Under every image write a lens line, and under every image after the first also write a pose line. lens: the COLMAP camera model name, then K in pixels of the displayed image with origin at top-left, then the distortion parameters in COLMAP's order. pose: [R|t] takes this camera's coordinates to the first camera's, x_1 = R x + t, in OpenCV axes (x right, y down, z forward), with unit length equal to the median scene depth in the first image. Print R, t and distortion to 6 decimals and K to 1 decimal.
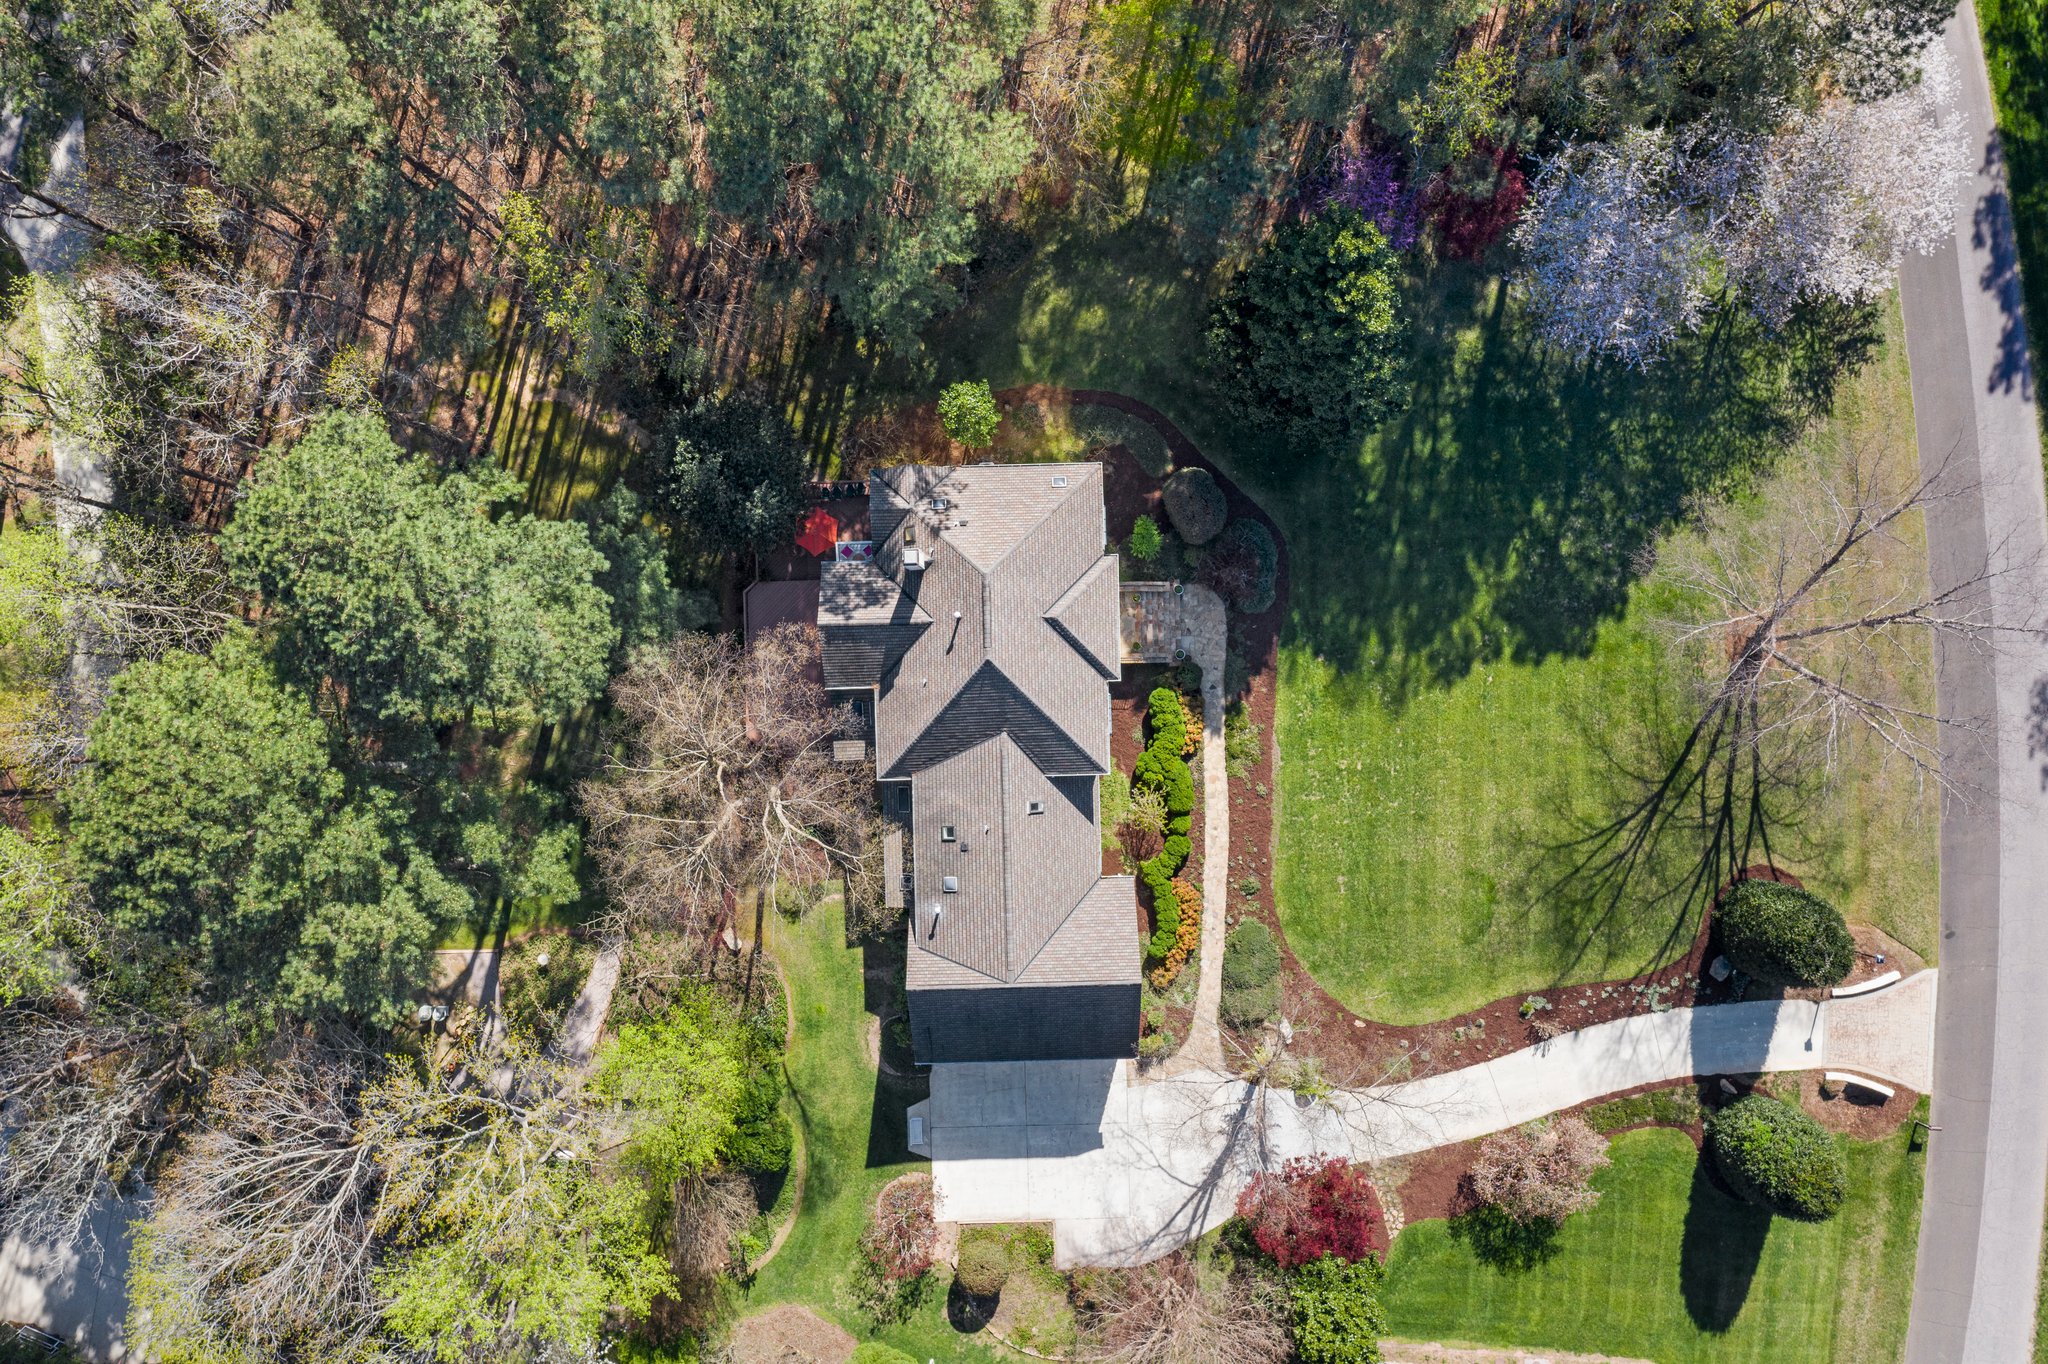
lens RADIAL K [[1657.8, 0, 1010.0], [0, 1657.8, 691.0], [0, 0, 1]] dist [-0.002468, -0.001797]
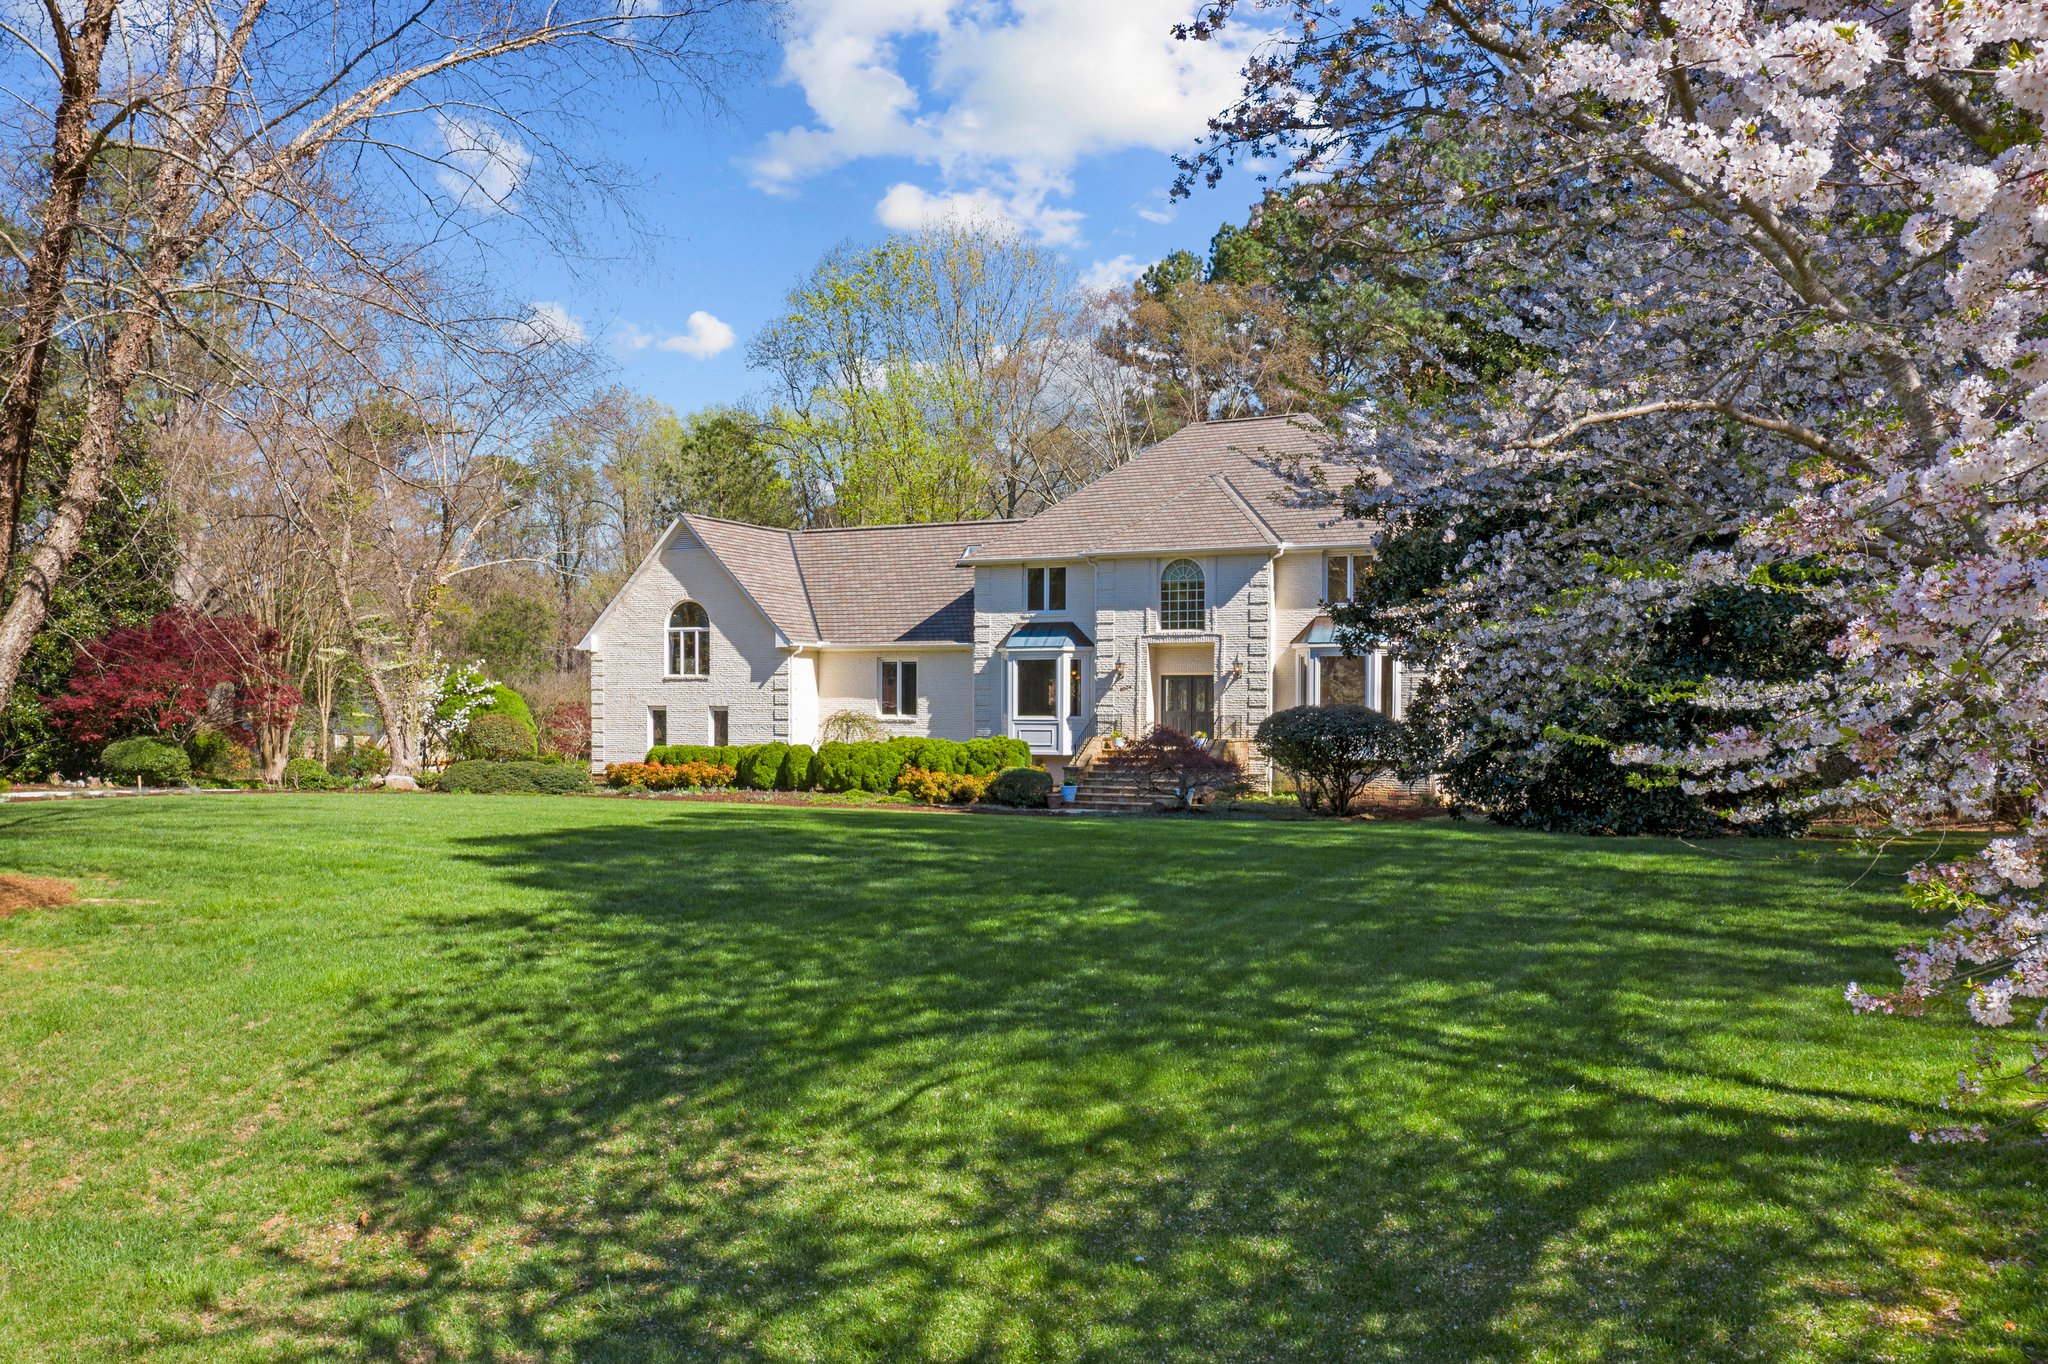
lens RADIAL K [[1657.8, 0, 1016.5], [0, 1657.8, 748.3], [0, 0, 1]] dist [-0.002468, -0.001797]
pose [[-0.476689, 0.014644, -0.878950, 0.562857], [-0.879052, -0.014685, 0.476500, -0.253643], [-0.005930, 0.999785, 0.019873, 0.971700]]
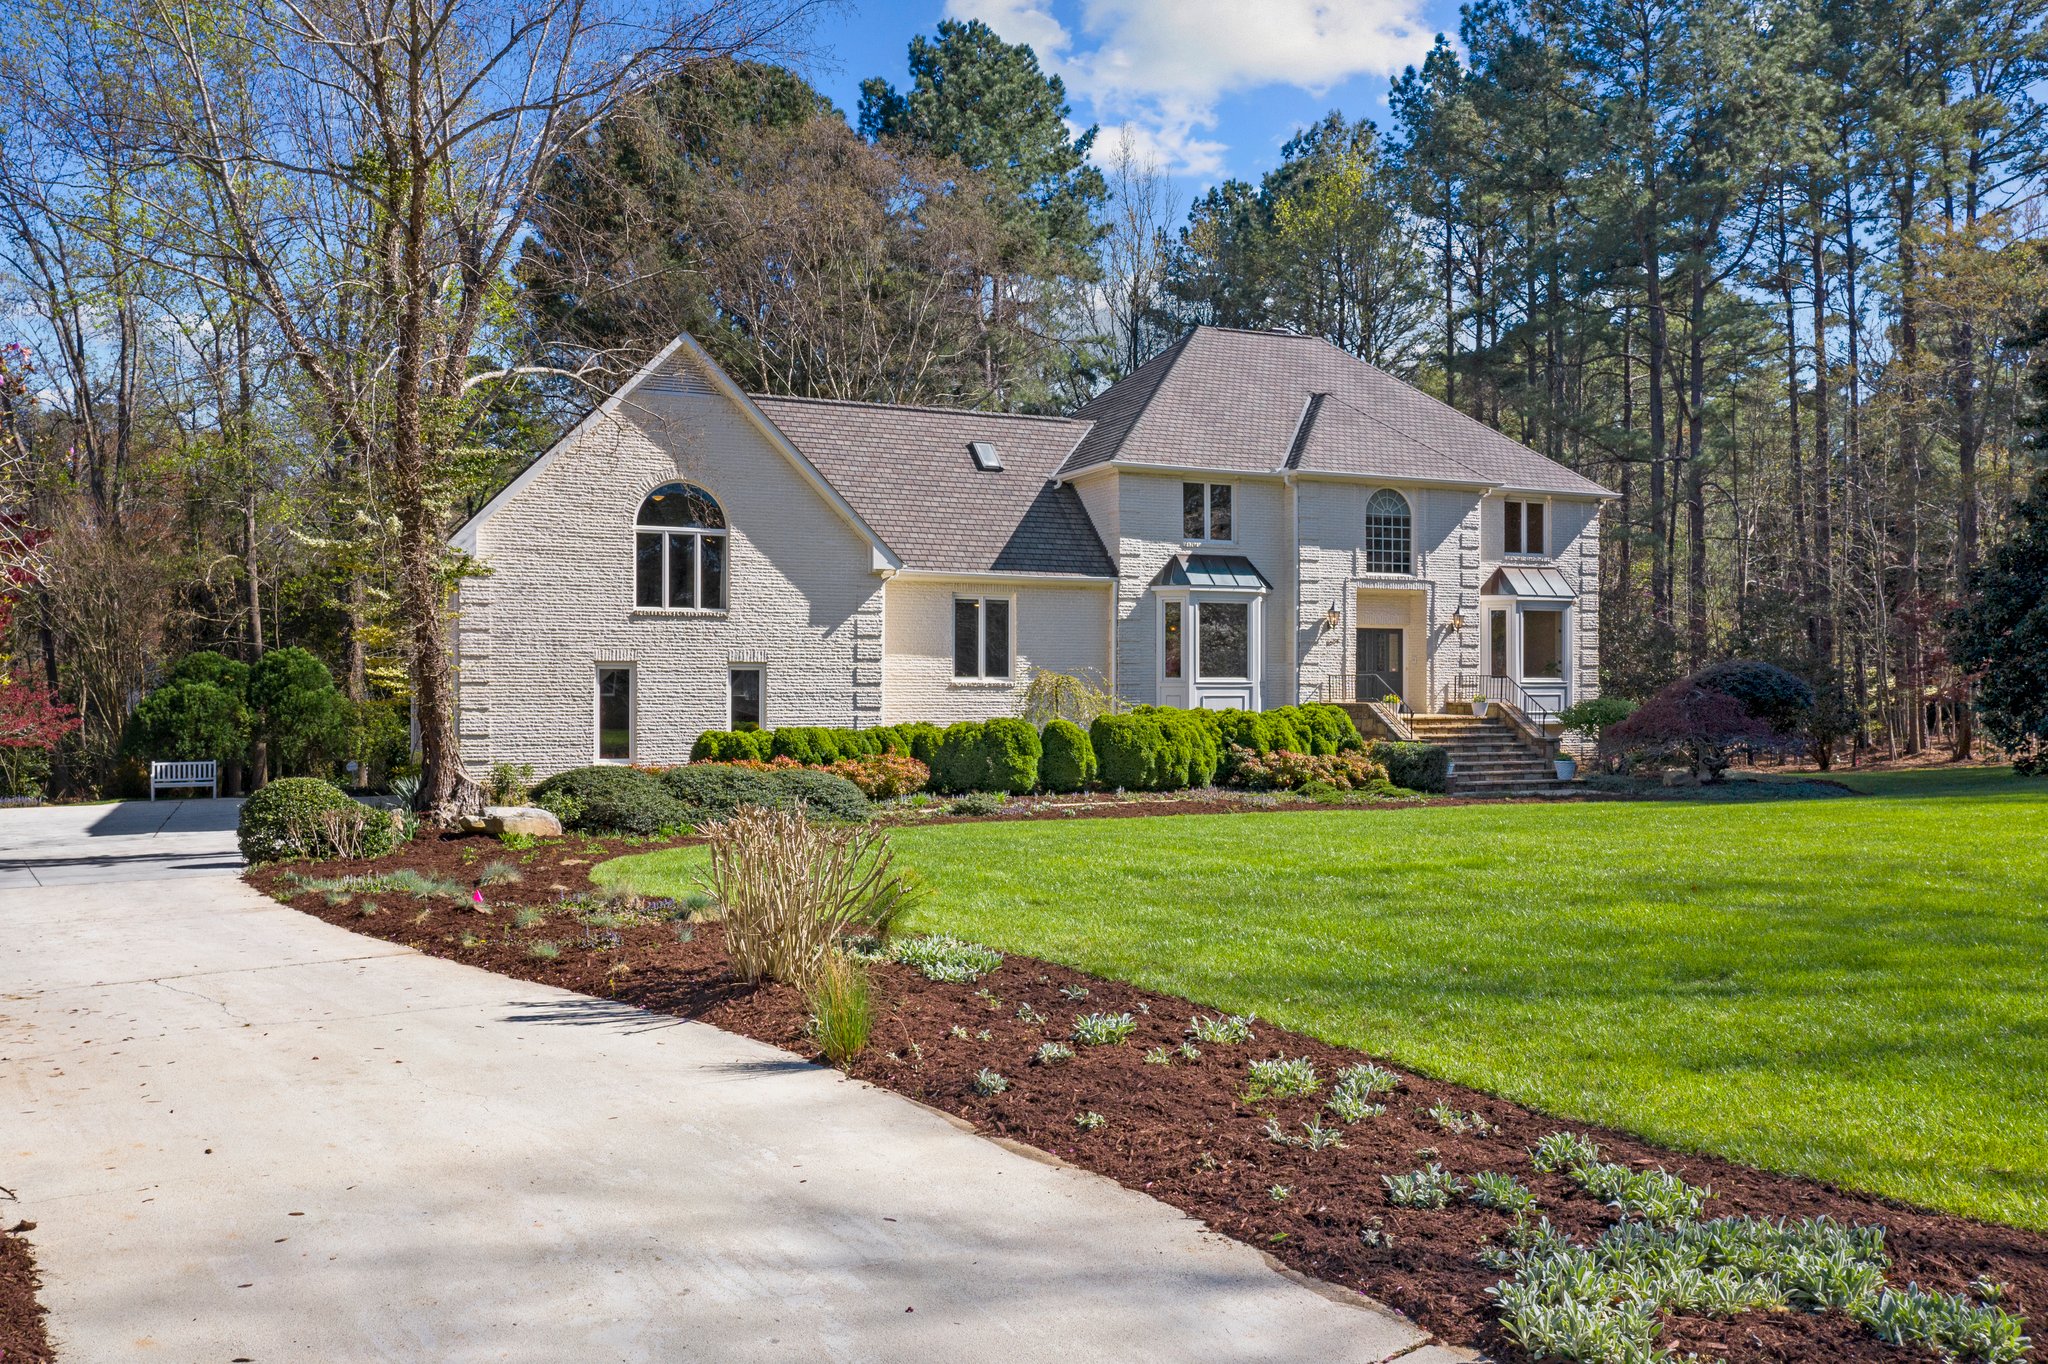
lens RADIAL K [[1657.8, 0, 1030.3], [0, 1657.8, 688.8], [0, 0, 1]] dist [-0.002468, -0.001797]
pose [[0.393684, -0.007229, -0.919218, 0.435615], [-0.919238, 0.001151, -0.393701, 0.231237], [0.003904, 0.999973, -0.006192, 0.977298]]
